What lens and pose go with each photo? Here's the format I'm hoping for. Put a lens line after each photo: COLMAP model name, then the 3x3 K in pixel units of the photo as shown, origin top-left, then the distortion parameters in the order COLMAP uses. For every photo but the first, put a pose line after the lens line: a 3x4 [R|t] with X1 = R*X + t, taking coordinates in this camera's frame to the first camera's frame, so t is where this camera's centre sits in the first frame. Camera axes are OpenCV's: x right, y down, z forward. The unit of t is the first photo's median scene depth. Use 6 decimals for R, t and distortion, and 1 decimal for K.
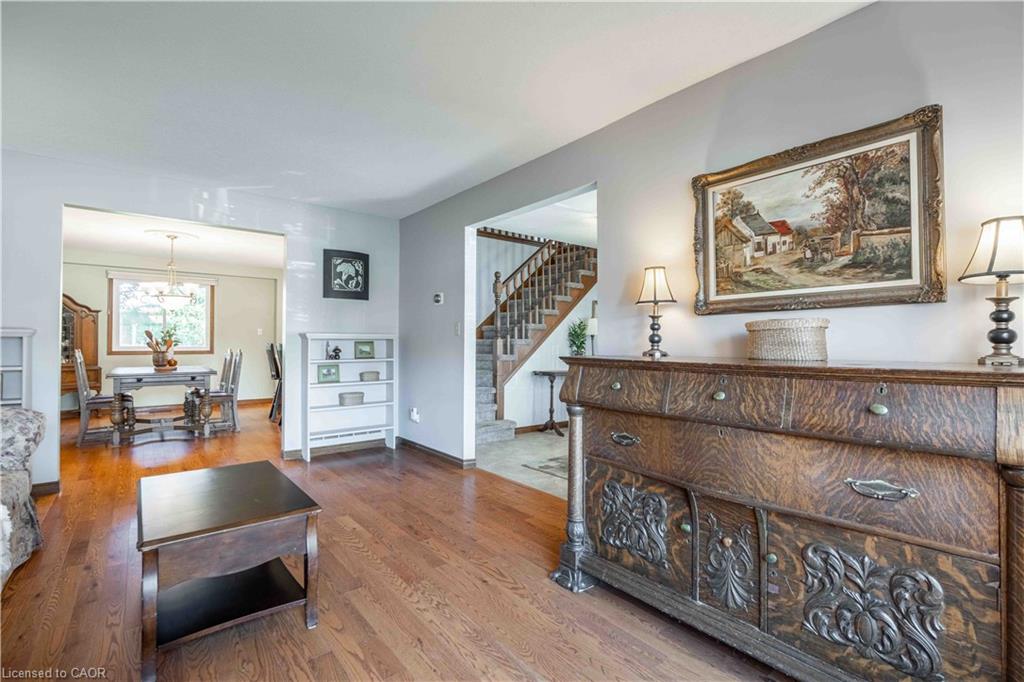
lens RADIAL K [[466.4, 0, 512.0], [0, 466.4, 339.1], [0, 0, 1]] dist [-0.005583, 0.000154]
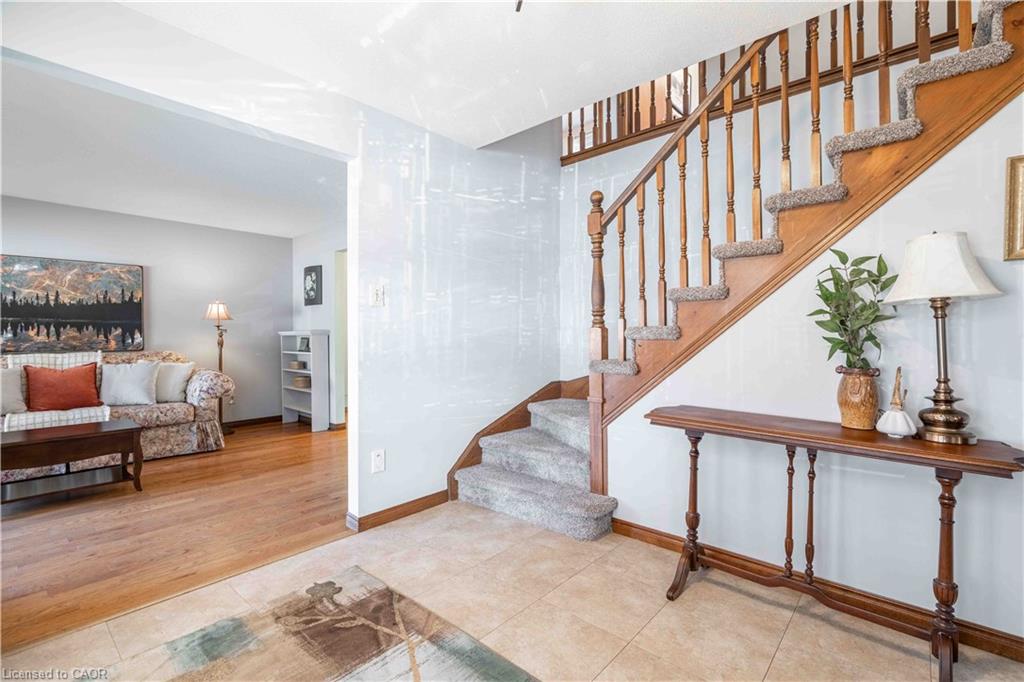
lens RADIAL K [[466.4, 0, 517.5], [0, 466.4, 340.5], [0, 0, 1]] dist [-0.005583, 0.000154]
pose [[0.167990, 0.005419, -0.985774, 0.550476], [0.015761, 0.999842, 0.008182, 0.008492], [0.985663, -0.016911, 0.167878, 1.026390]]
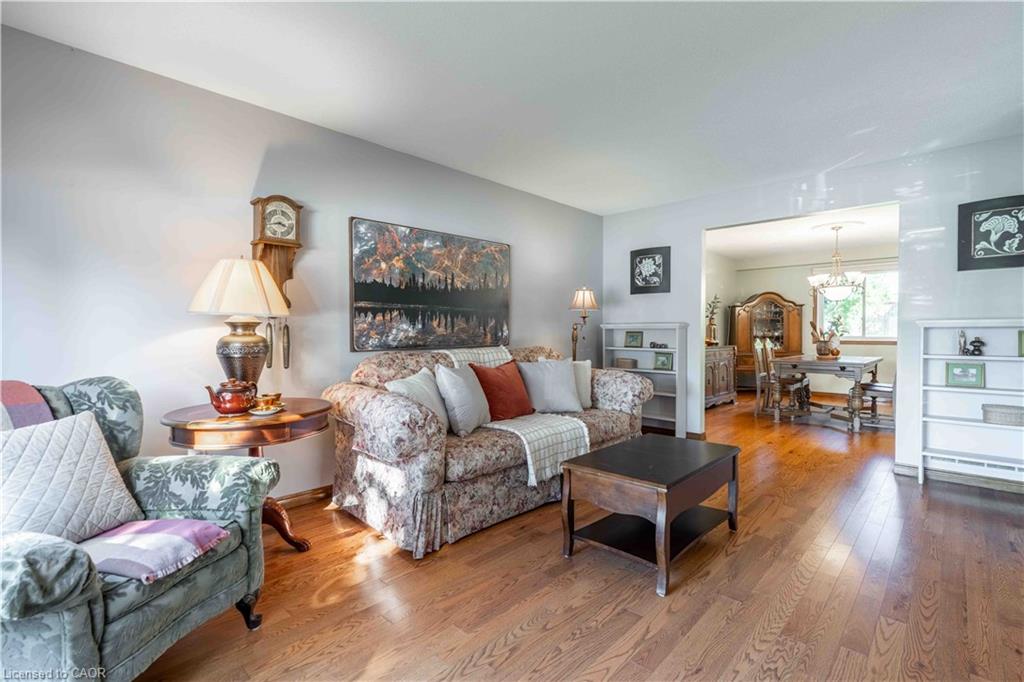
lens RADIAL K [[466.4, 0, 506.8], [0, 466.4, 336.0], [0, 0, 1]] dist [-0.005583, 0.000154]
pose [[0.129341, 0.007067, -0.991575, 0.233361], [0.009879, 0.999916, 0.008415, 0.000308], [0.991551, -0.010884, 0.129261, 0.198078]]
